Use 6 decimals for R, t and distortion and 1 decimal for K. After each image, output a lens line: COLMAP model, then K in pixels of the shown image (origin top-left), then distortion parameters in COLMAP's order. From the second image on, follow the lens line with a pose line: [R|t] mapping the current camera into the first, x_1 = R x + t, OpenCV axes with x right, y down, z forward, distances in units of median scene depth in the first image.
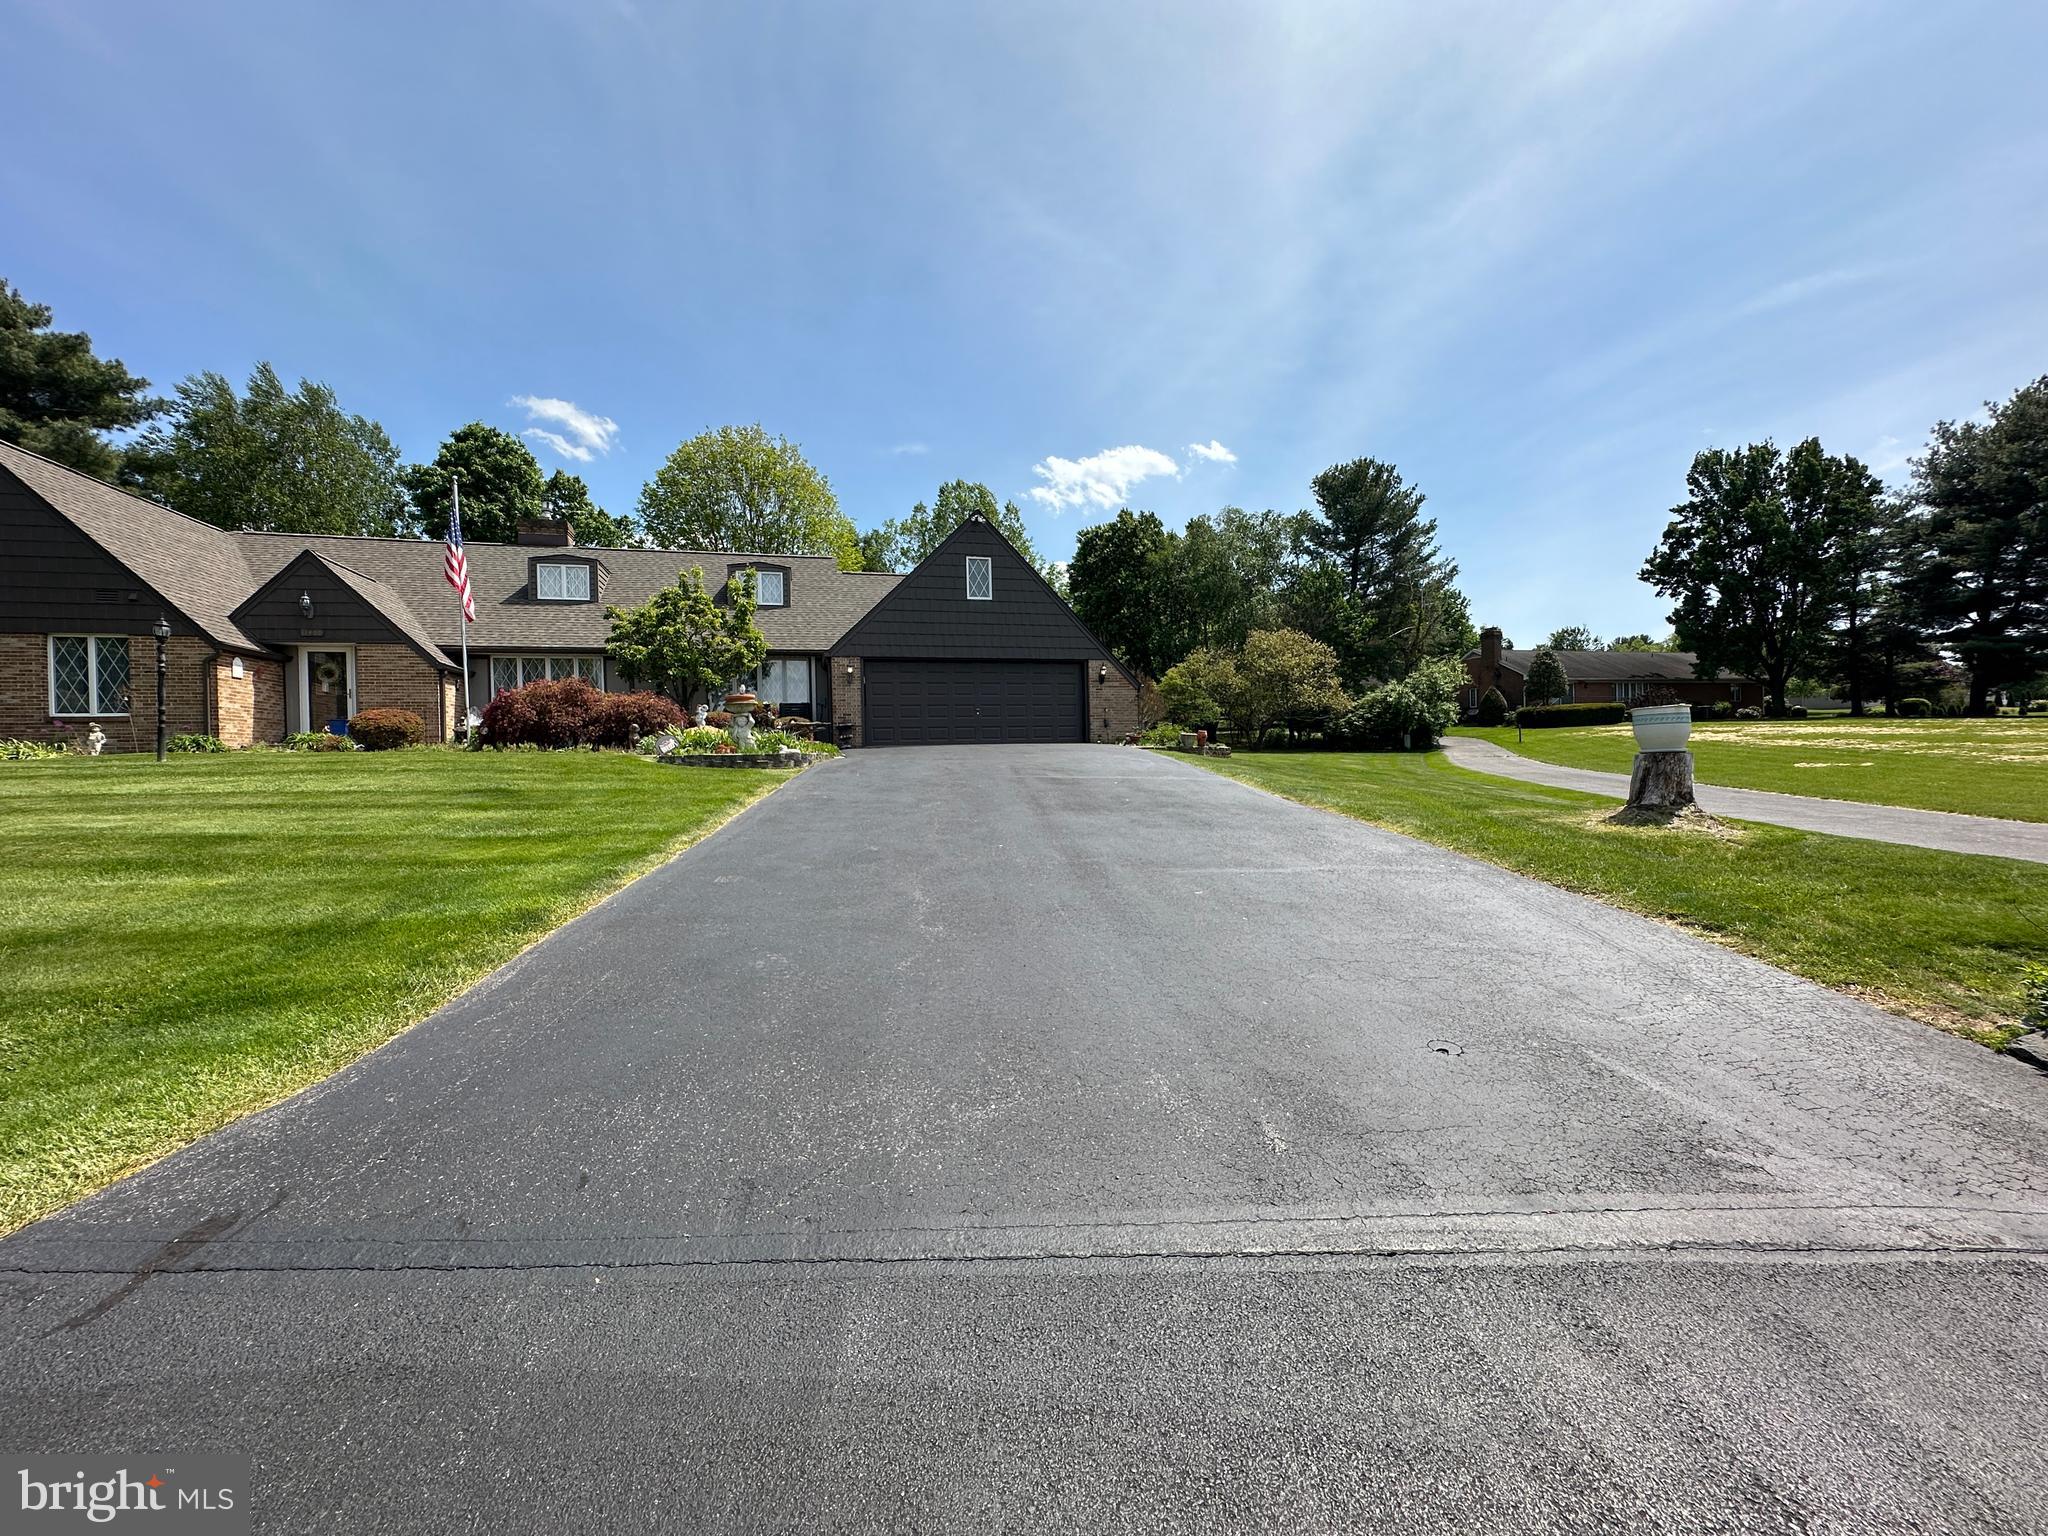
lens RADIAL K [[824.8, 0, 1024.7], [0, 824.8, 768.0], [0, 0, 1]] dist [-0.002538, 0.001239]
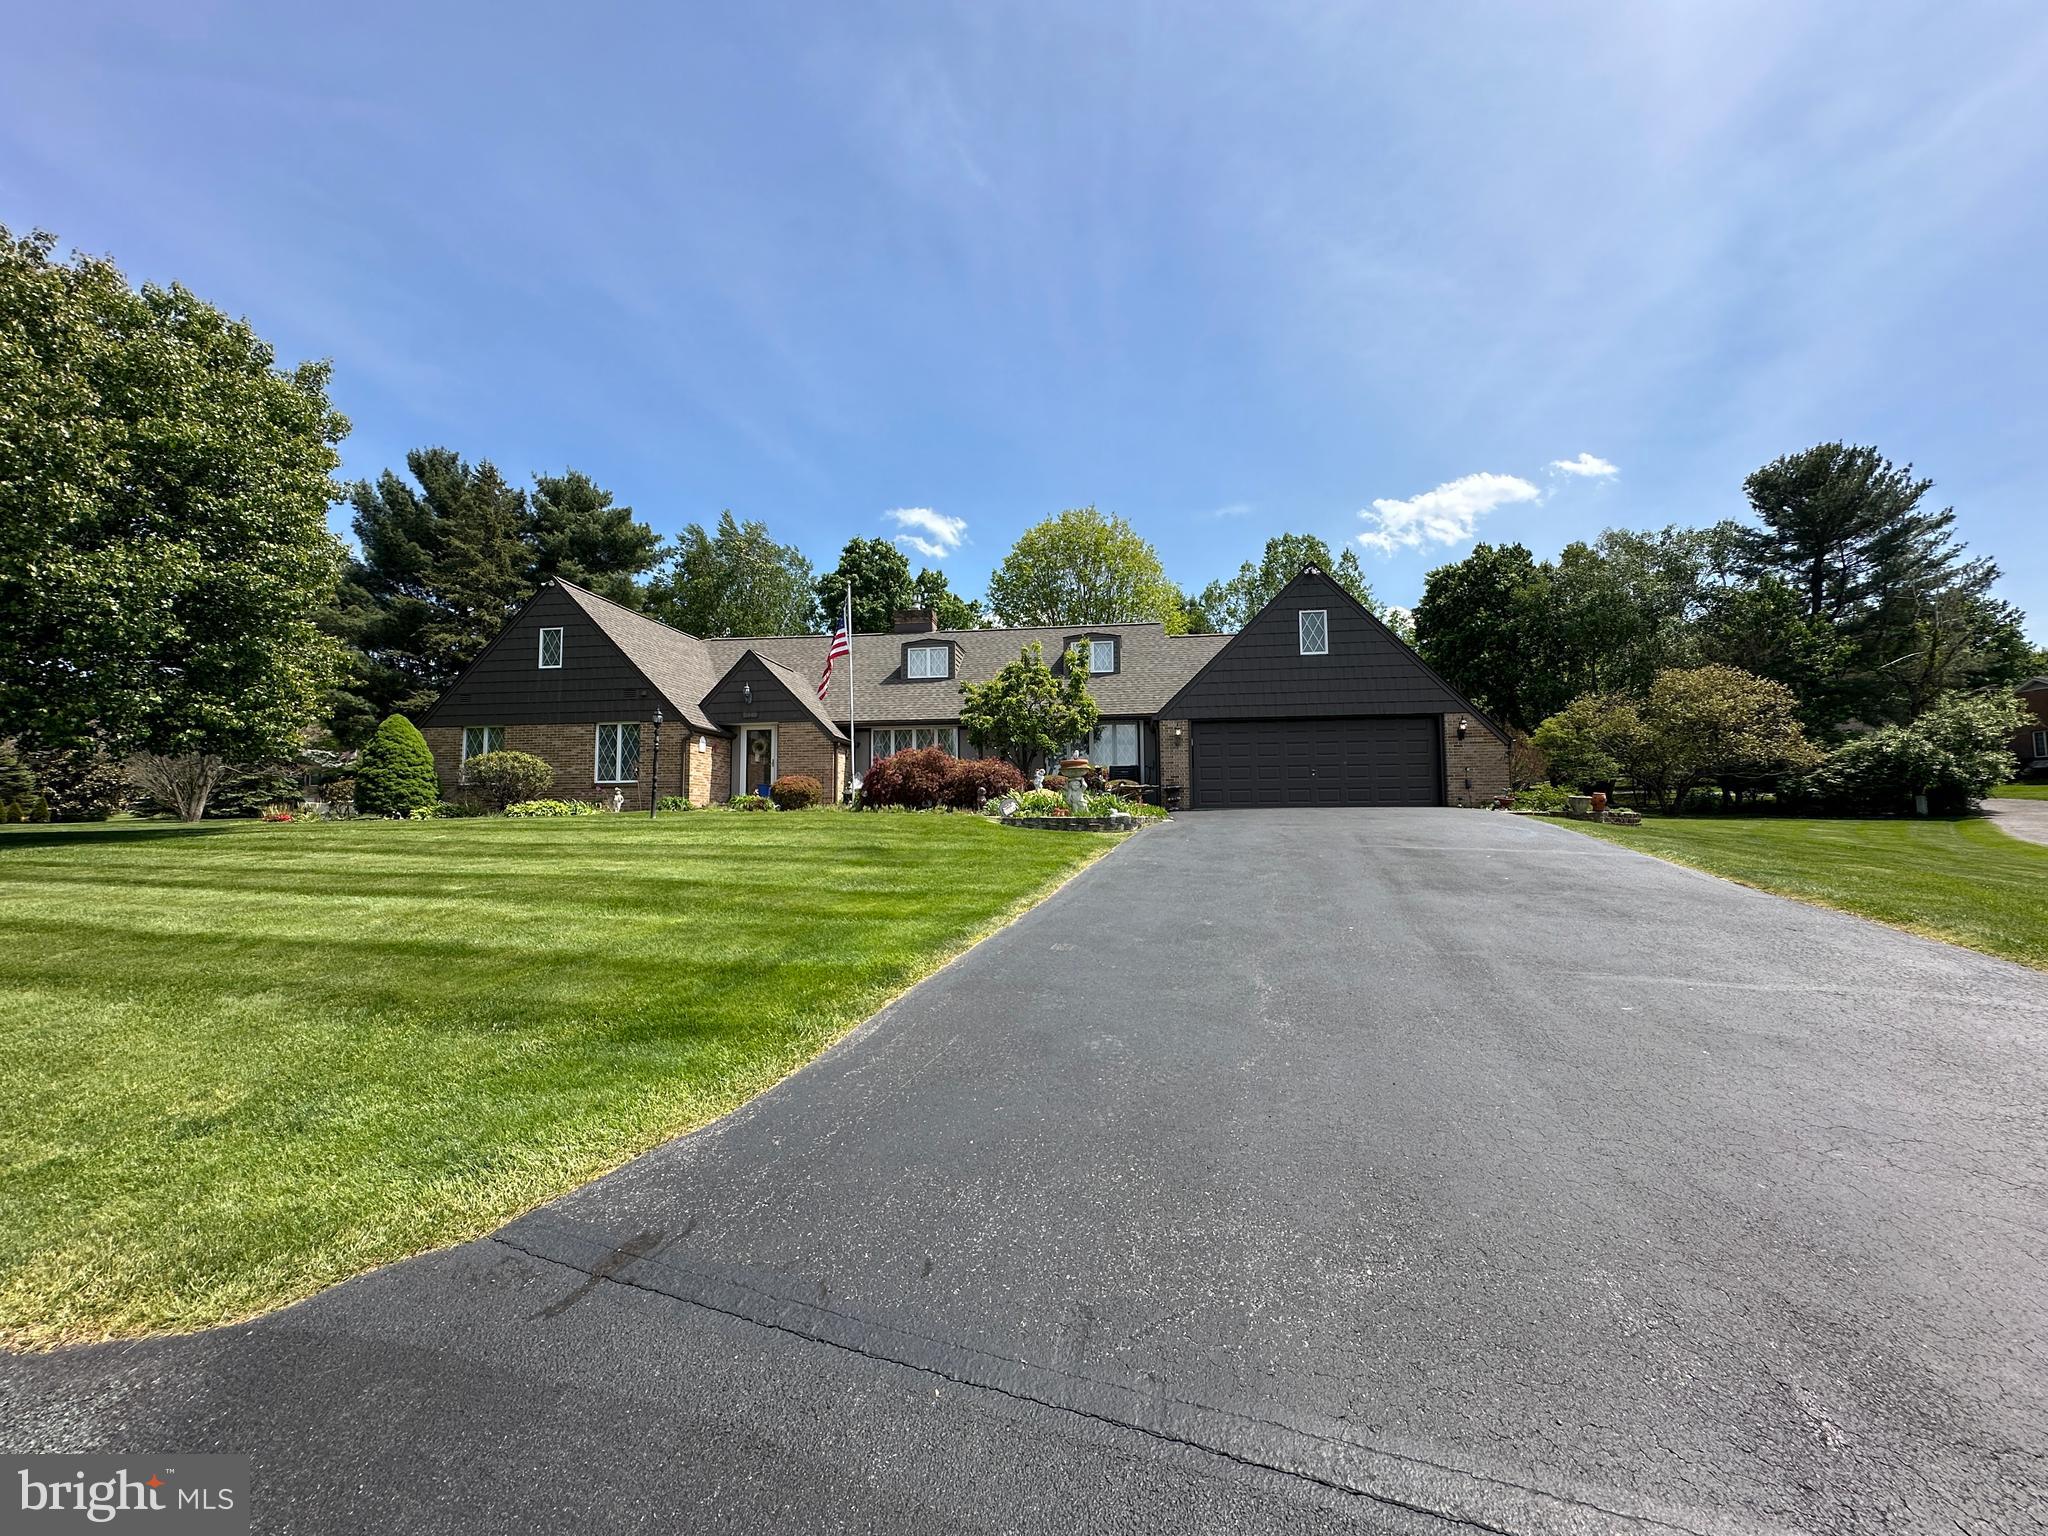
lens RADIAL K [[822.6, 0, 1021.4], [0, 822.6, 766.1], [0, 0, 1]] dist [-0.002837, 0.000728]
pose [[0.923652, -0.012276, -0.383036, -0.005057], [-0.016167, 0.997349, -0.070947, -0.003813], [0.382891, 0.071723, 0.921005, 0.009970]]
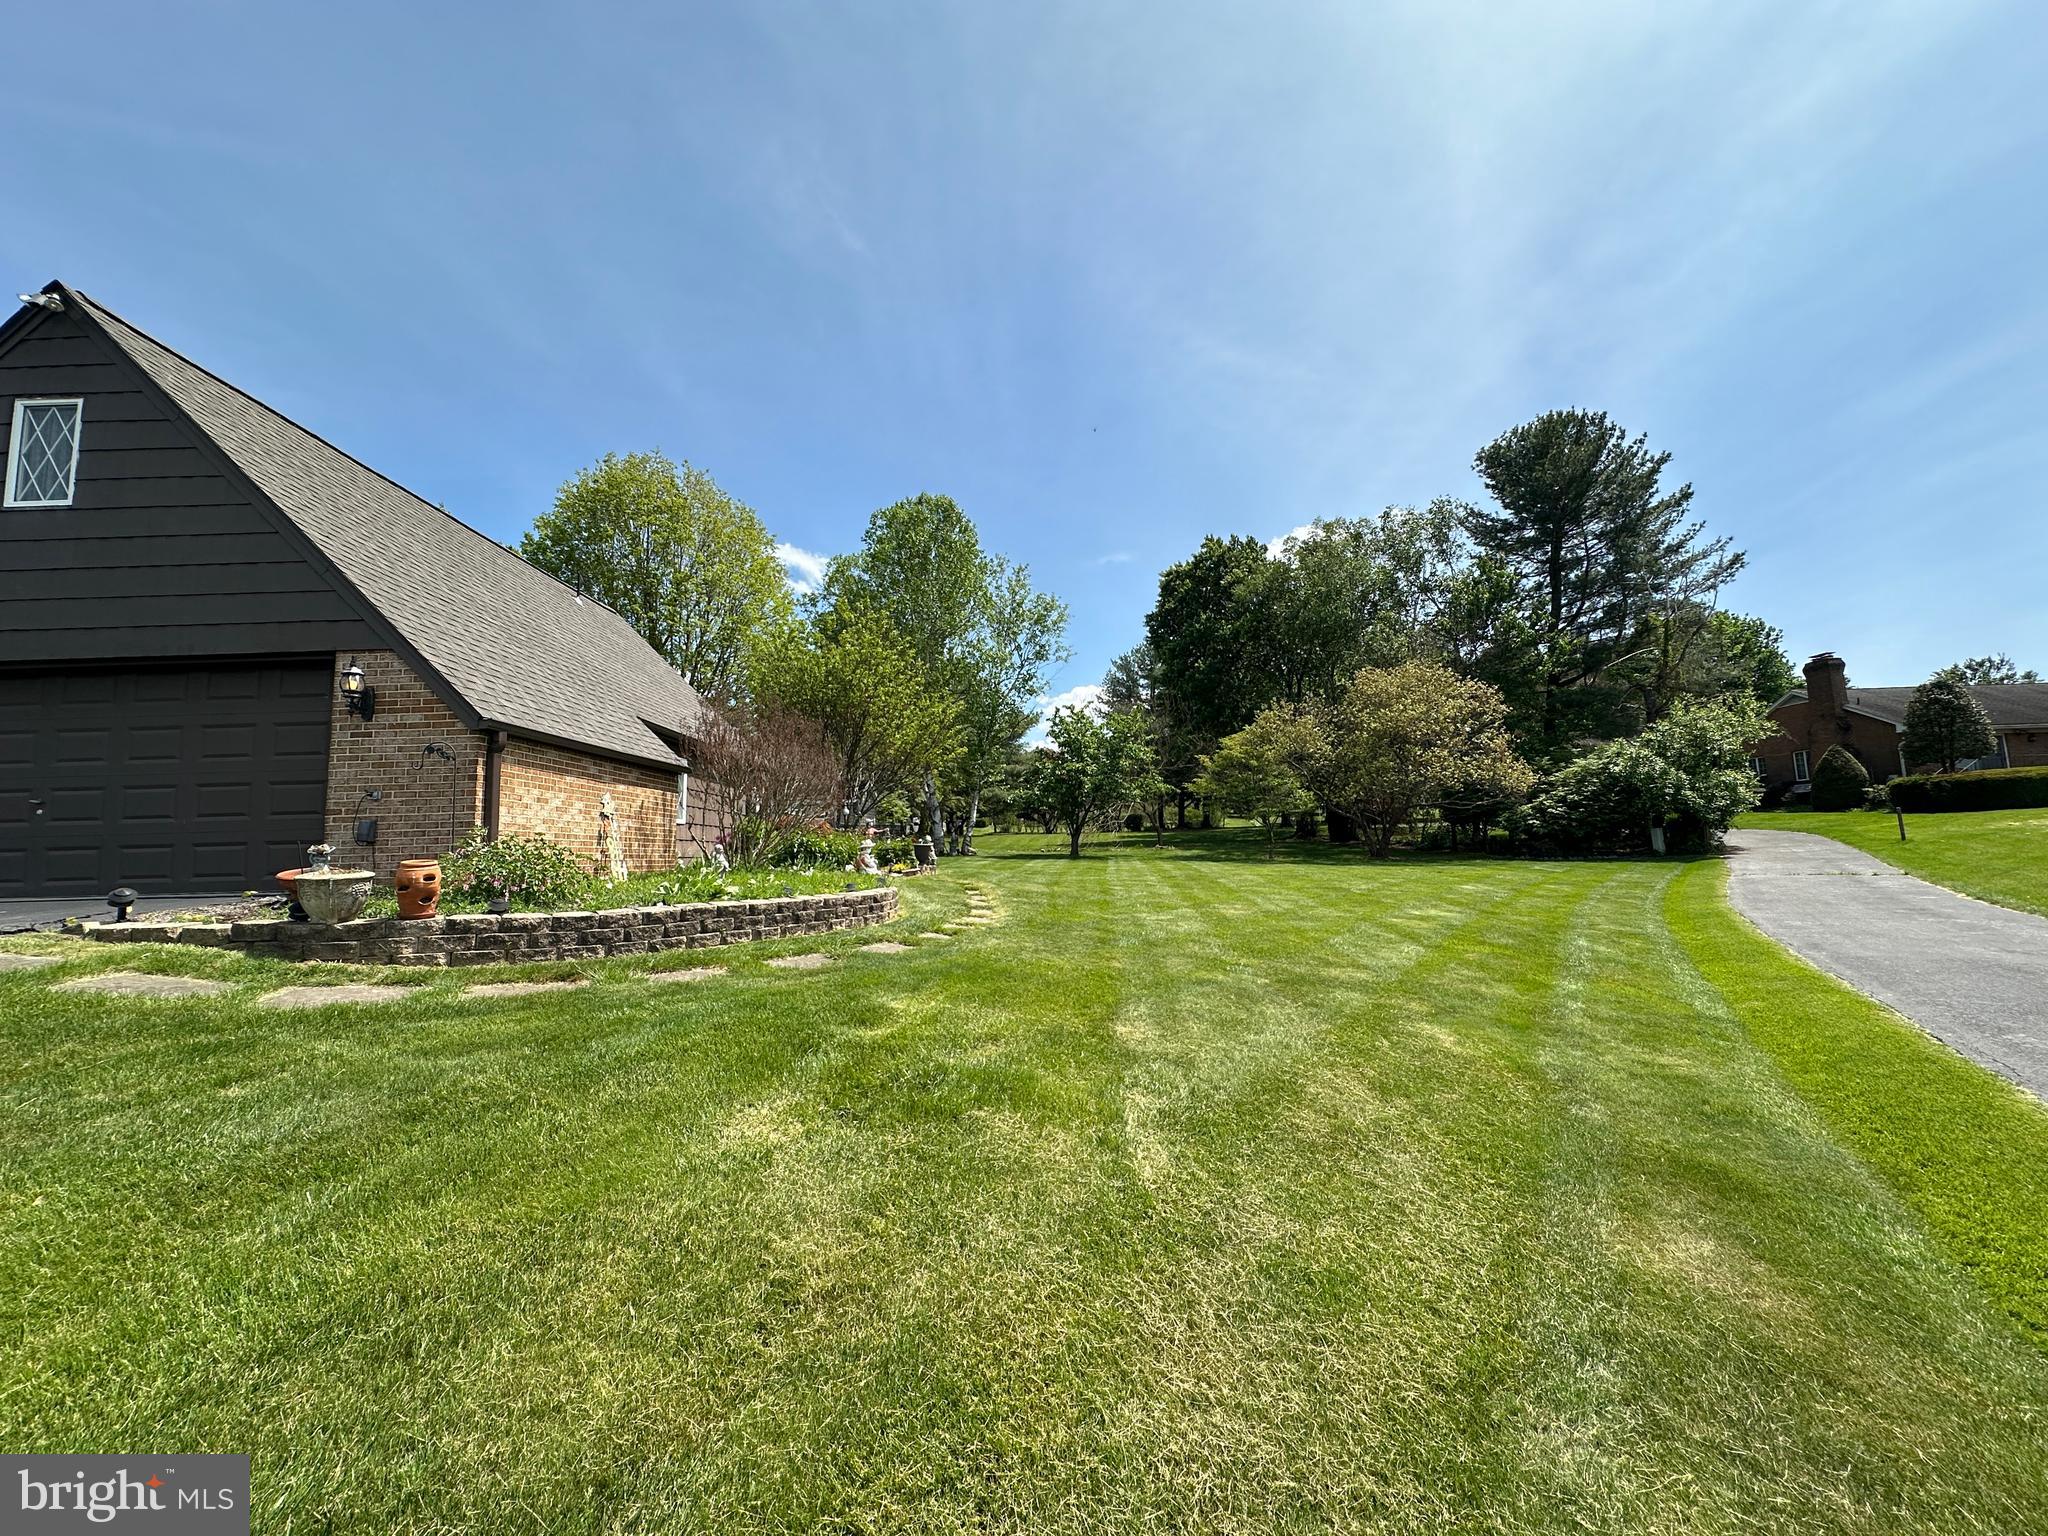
lens RADIAL K [[816.6, 0, 1025.2], [0, 816.6, 770.7], [0, 0, 1]] dist [-0.000839, -0.000101]
pose [[0.961388, -0.034021, -0.273086, 0.450793], [0.003253, 0.993664, -0.112340, -0.041411], [0.275178, 0.107114, 0.955408, 0.751348]]
